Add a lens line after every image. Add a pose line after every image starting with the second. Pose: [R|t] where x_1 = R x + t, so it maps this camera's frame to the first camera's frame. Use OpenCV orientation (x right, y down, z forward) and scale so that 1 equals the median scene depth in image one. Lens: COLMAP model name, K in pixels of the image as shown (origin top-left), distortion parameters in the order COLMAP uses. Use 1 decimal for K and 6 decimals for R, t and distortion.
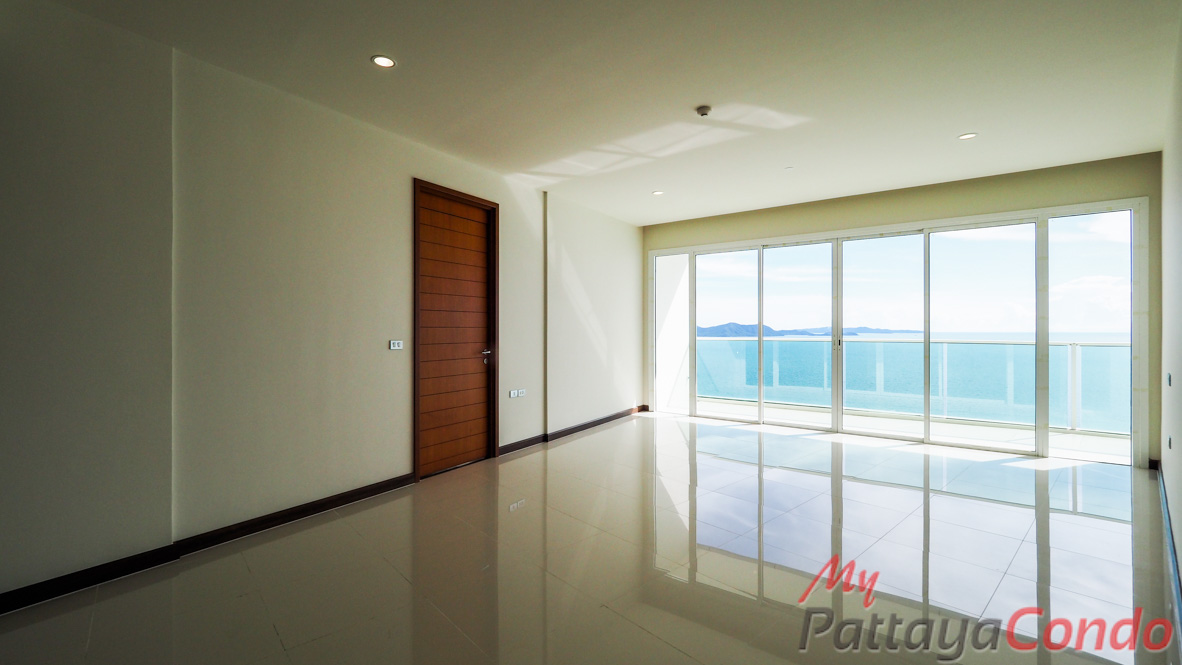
lens RADIAL K [[472.7, 0, 591.0], [0, 472.7, 332.5], [0, 0, 1]] dist [-0.000751, -0.000074]
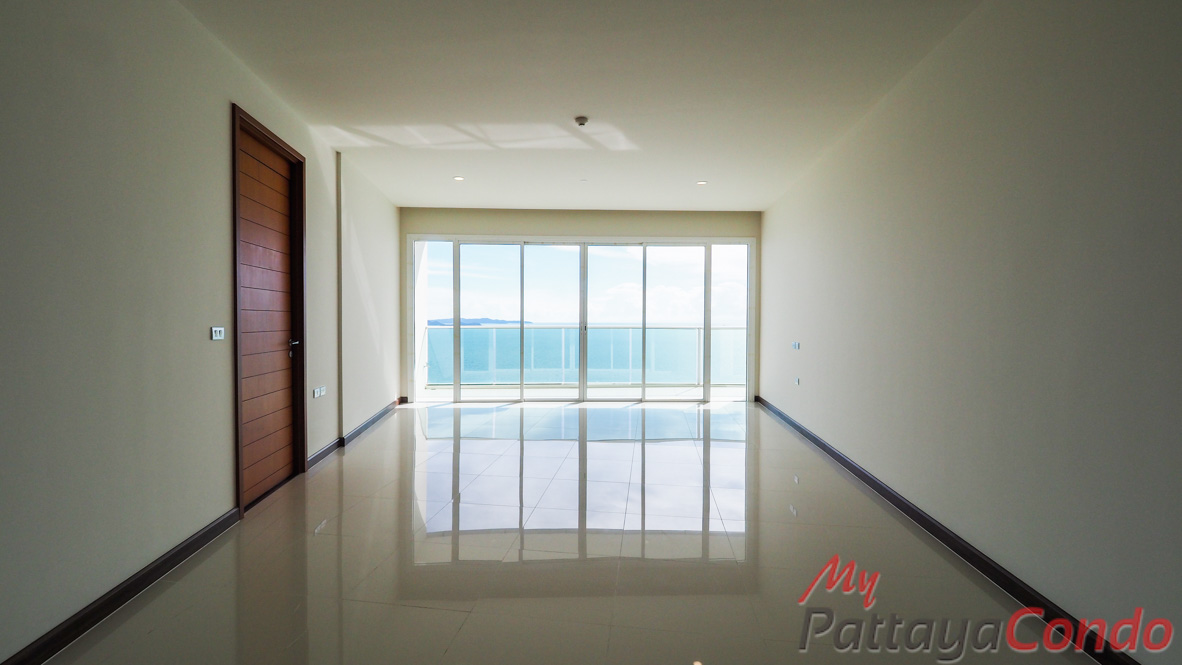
lens RADIAL K [[459.3, 0, 591.0], [0, 459.3, 332.5], [0, 0, 1]] dist [0.021315, -0.000007]
pose [[0.791879, -0.015280, 0.610487, -0.245161], [0.001031, 0.999719, 0.023686, 0.005276], [-0.610677, -0.018127, 0.791672, 0.061495]]
